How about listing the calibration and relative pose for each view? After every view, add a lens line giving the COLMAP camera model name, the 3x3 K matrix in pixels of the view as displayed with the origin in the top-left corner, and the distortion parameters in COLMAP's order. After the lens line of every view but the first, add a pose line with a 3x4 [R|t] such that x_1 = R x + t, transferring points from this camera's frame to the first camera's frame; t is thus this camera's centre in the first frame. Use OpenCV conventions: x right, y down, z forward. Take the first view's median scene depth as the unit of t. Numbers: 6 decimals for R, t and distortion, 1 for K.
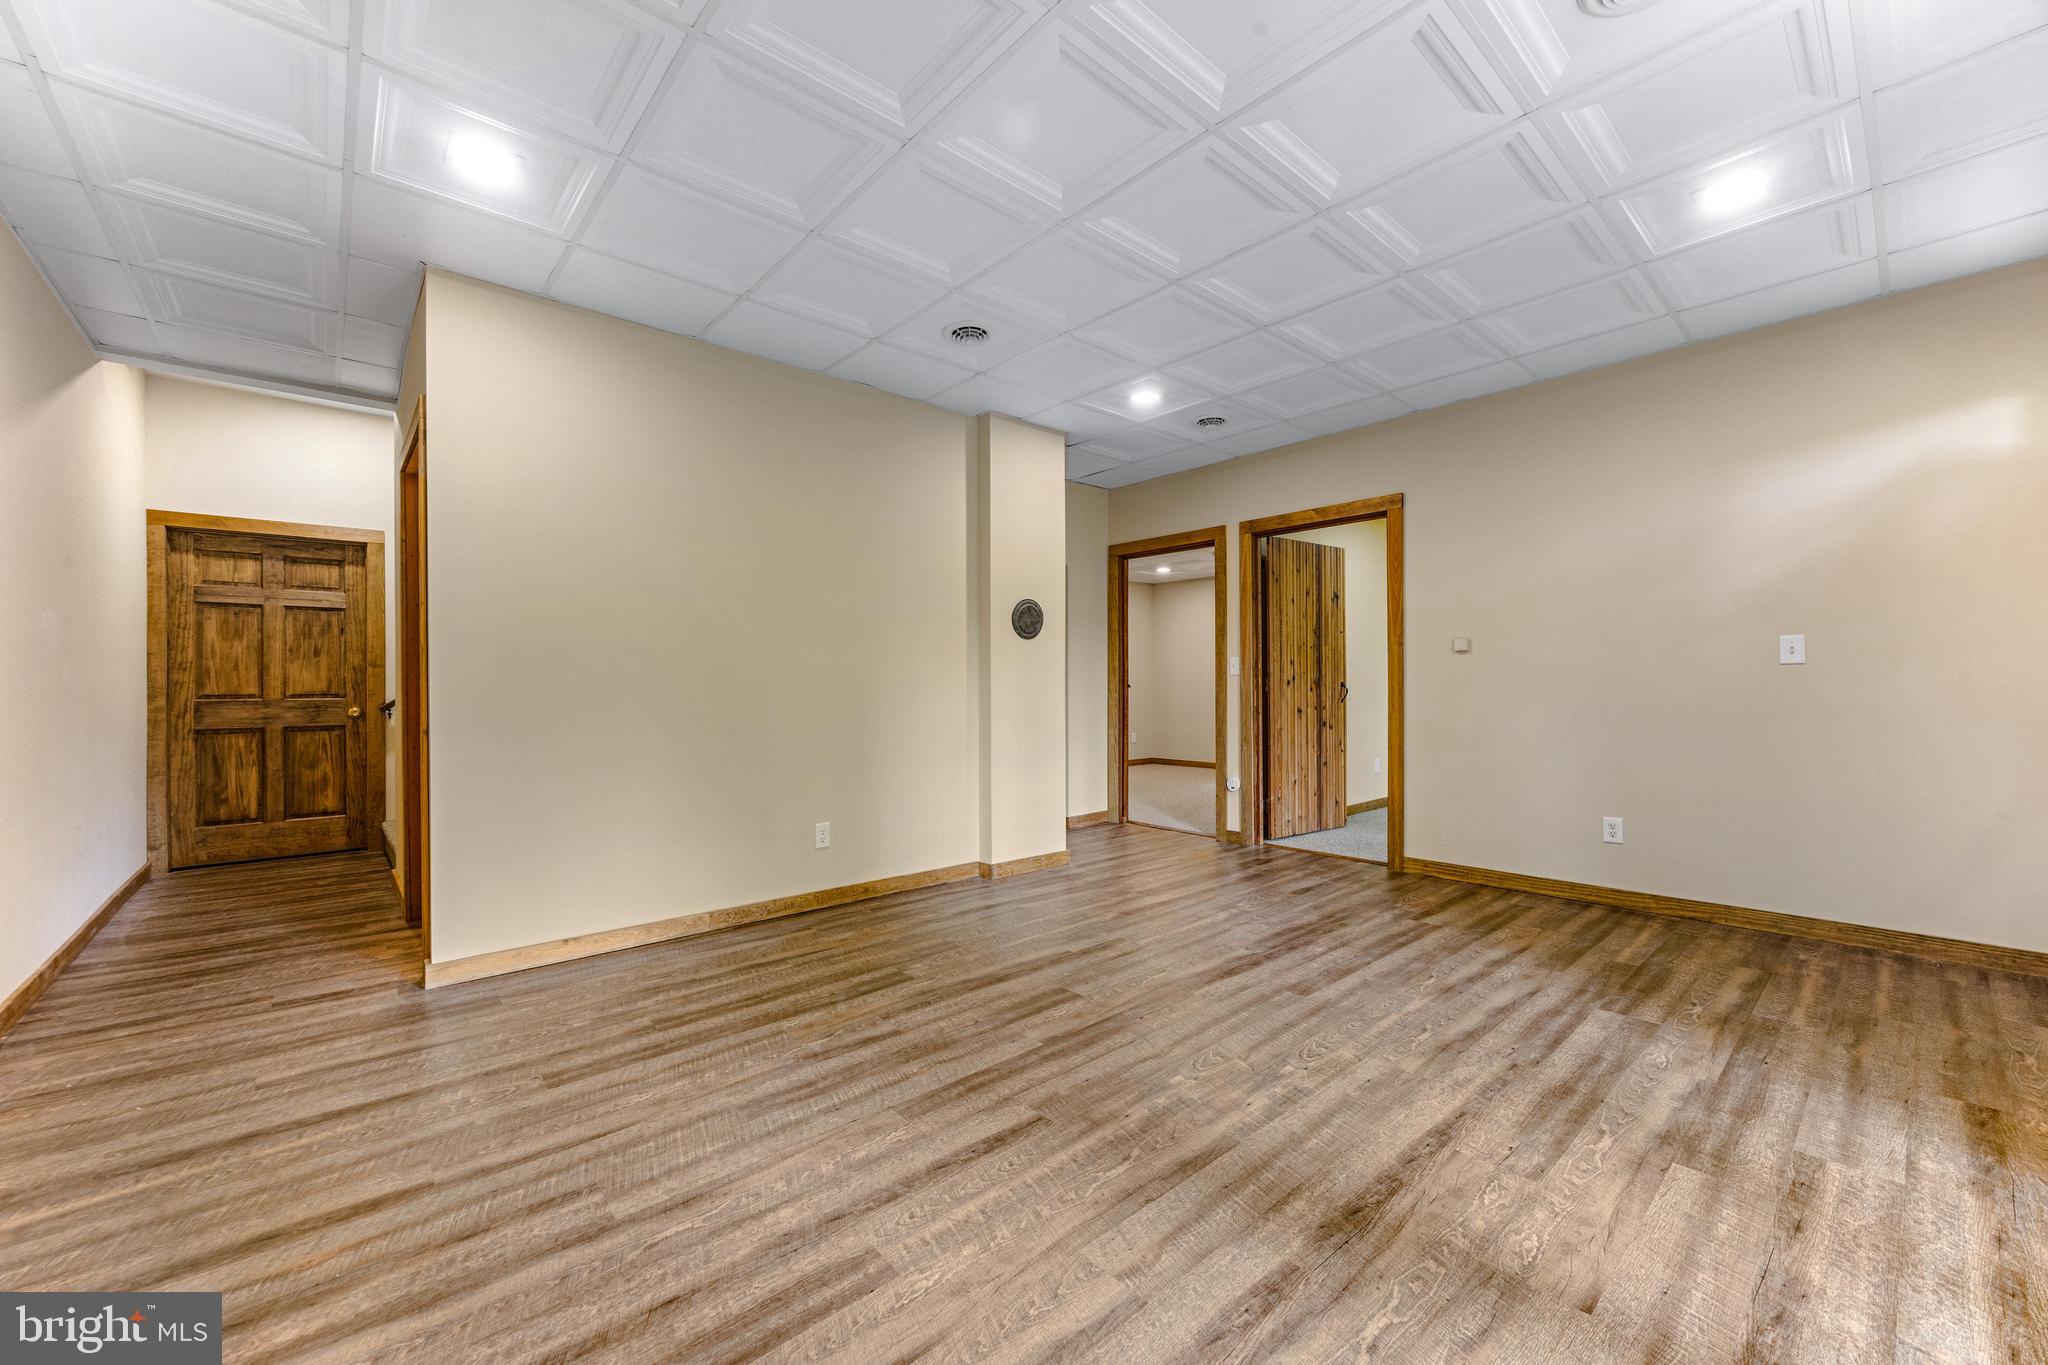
lens RADIAL K [[788.5, 0, 1020.1], [0, 788.5, 679.9], [0, 0, 1]] dist [-0.002478, 0.000067]
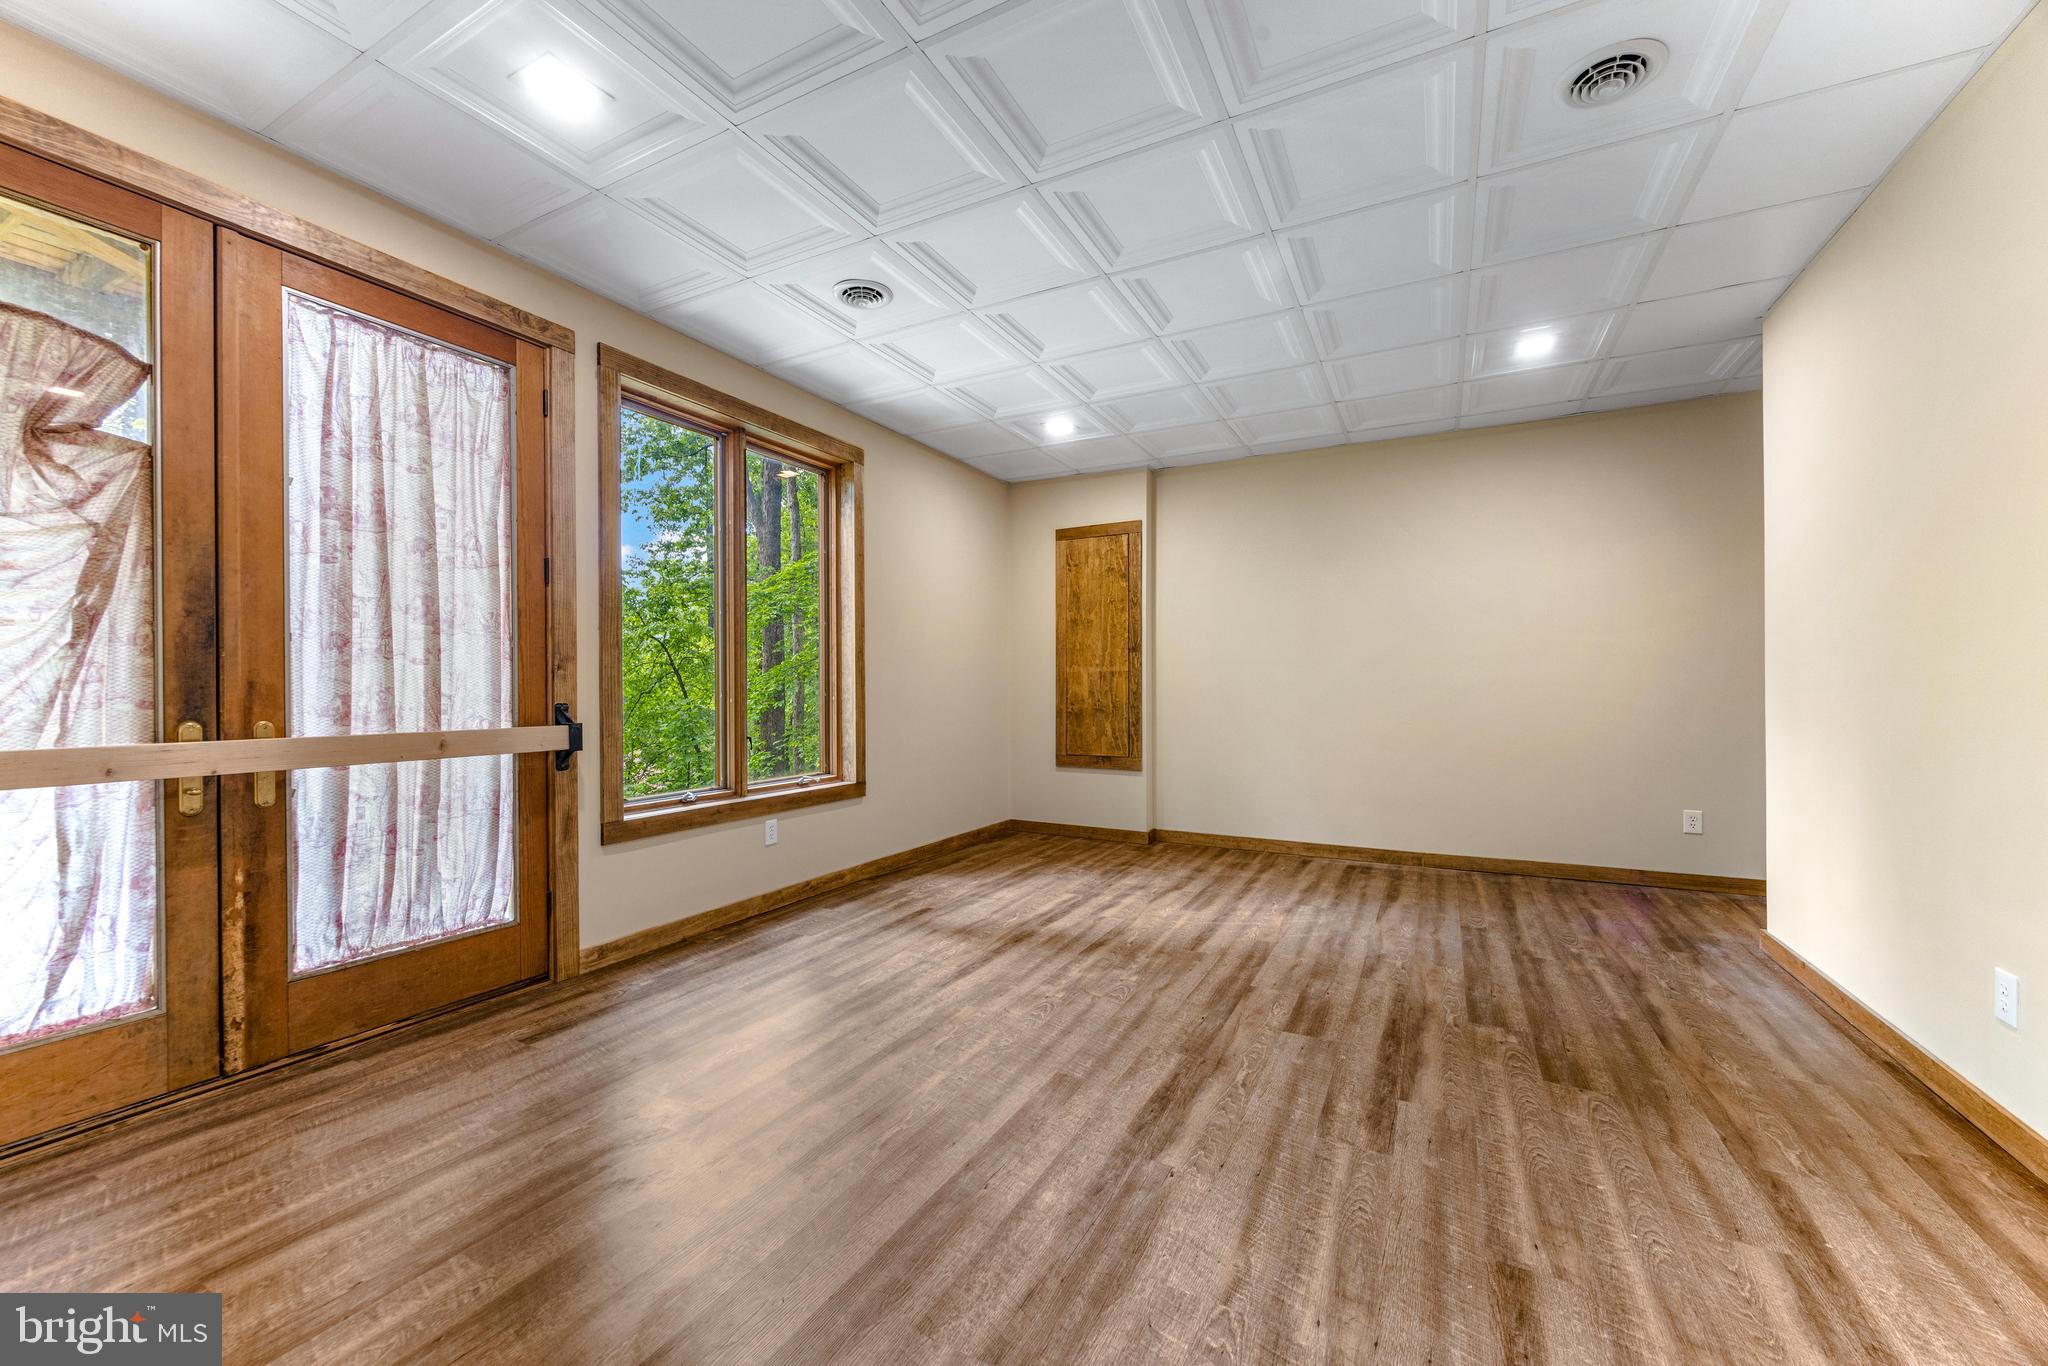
lens RADIAL K [[793.3, 0, 1023.0], [0, 793.3, 688.0], [0, 0, 1]] dist [-0.004146, 0.000520]
pose [[-0.932449, 0.007479, -0.361224, 0.633679], [0.008126, 0.999967, -0.000272, 0.003813], [0.361210, -0.003188, -0.932479, 1.612634]]
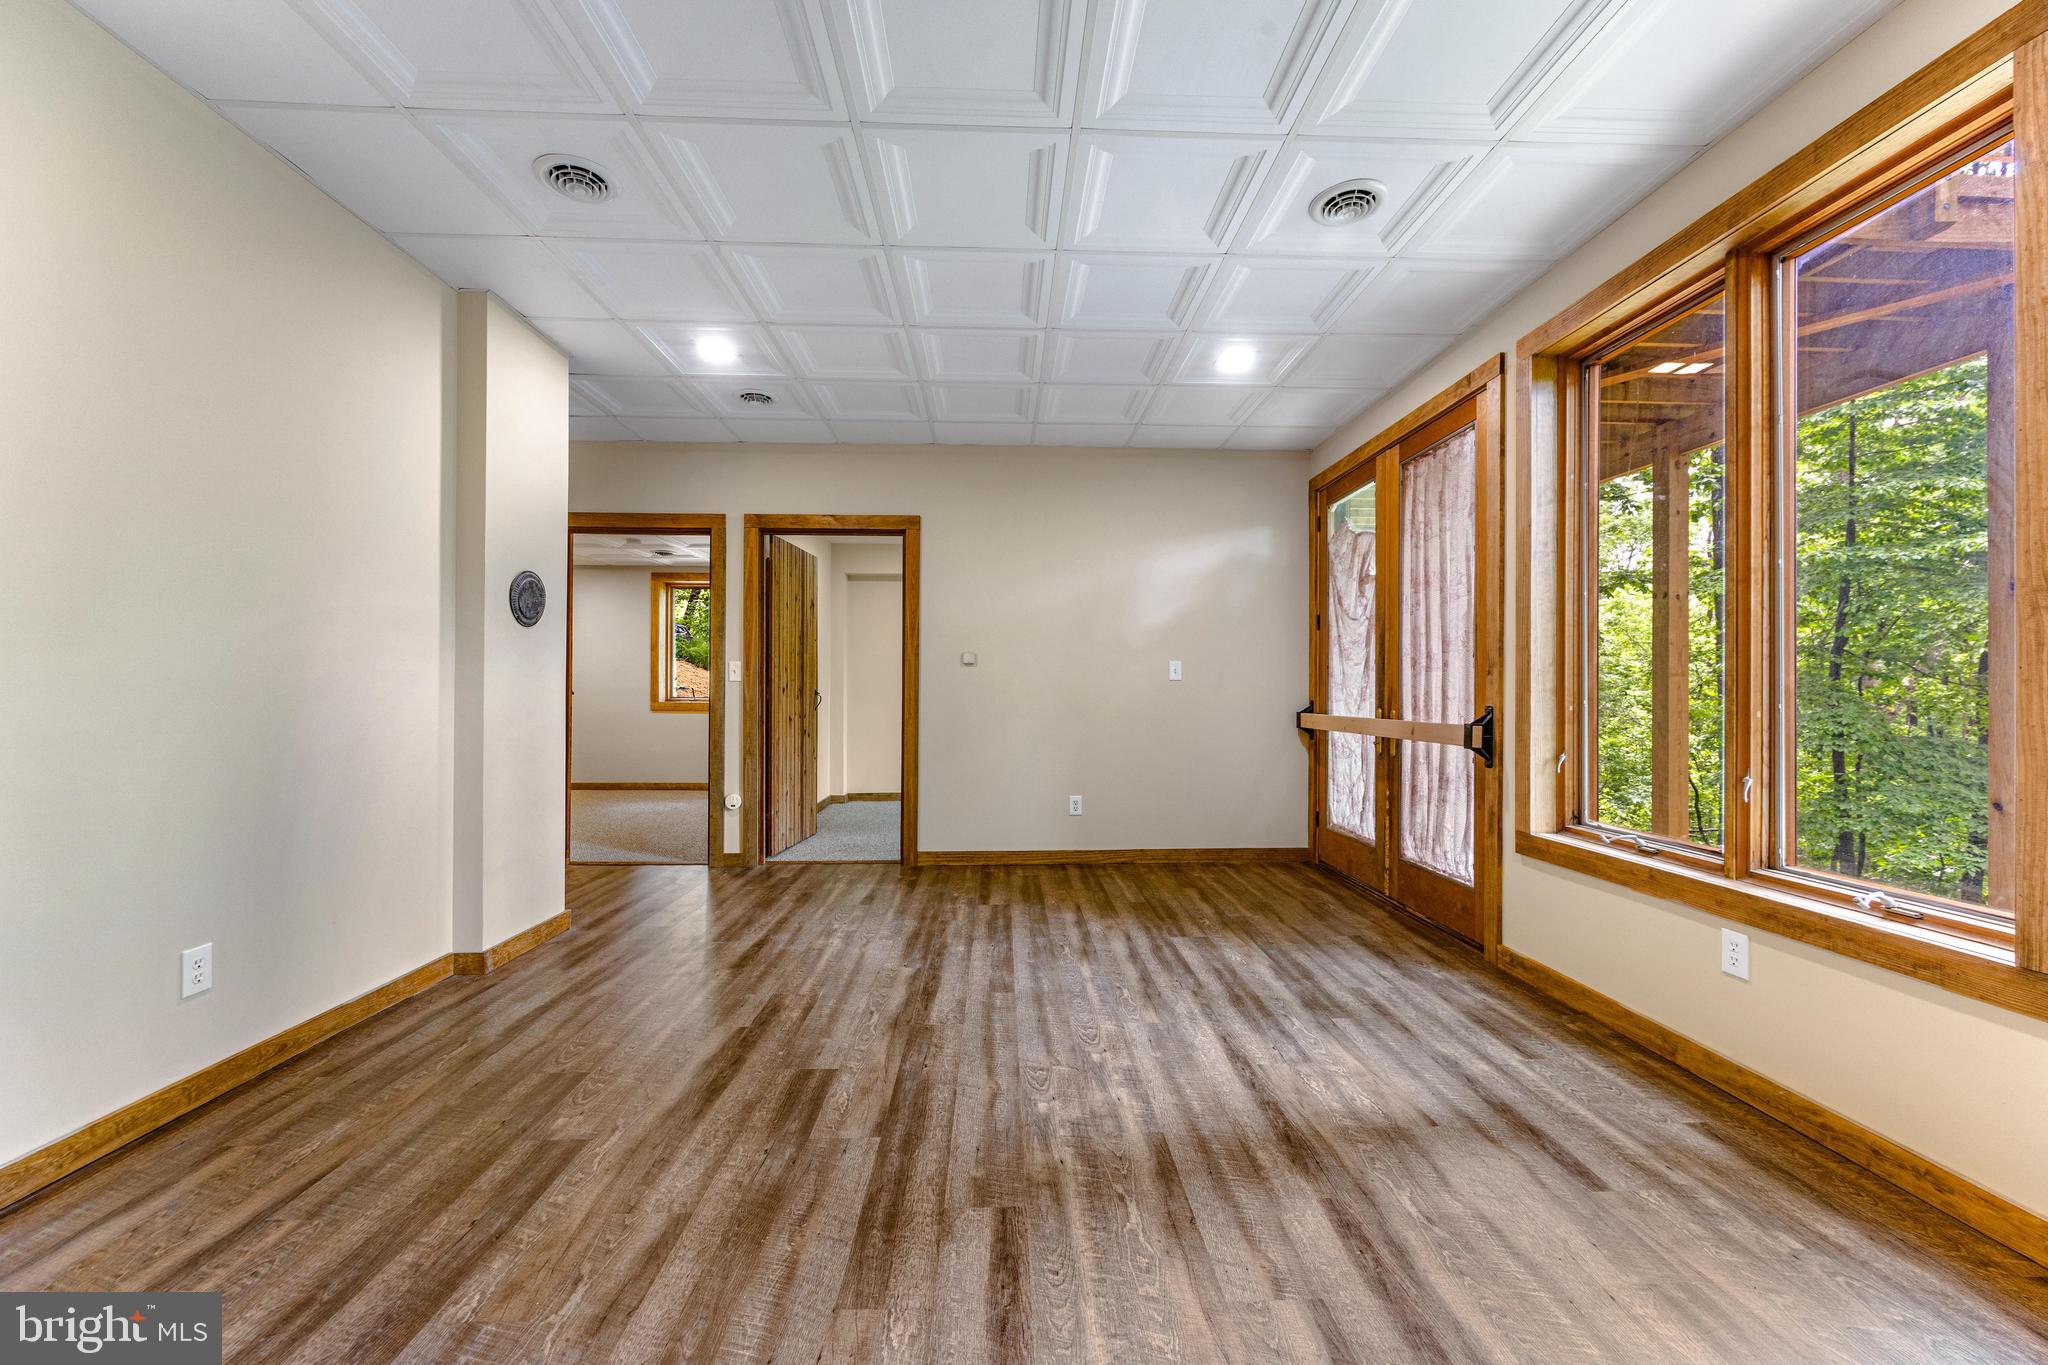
lens RADIAL K [[793.3, 0, 1023.0], [0, 793.3, 687.5], [0, 0, 1]] dist [-0.004146, 0.000520]
pose [[0.632294, 0.011496, 0.774643, -0.408946], [-0.010345, 0.999926, -0.006395, 0.006239], [-0.774660, -0.003970, 0.632366, 0.304913]]
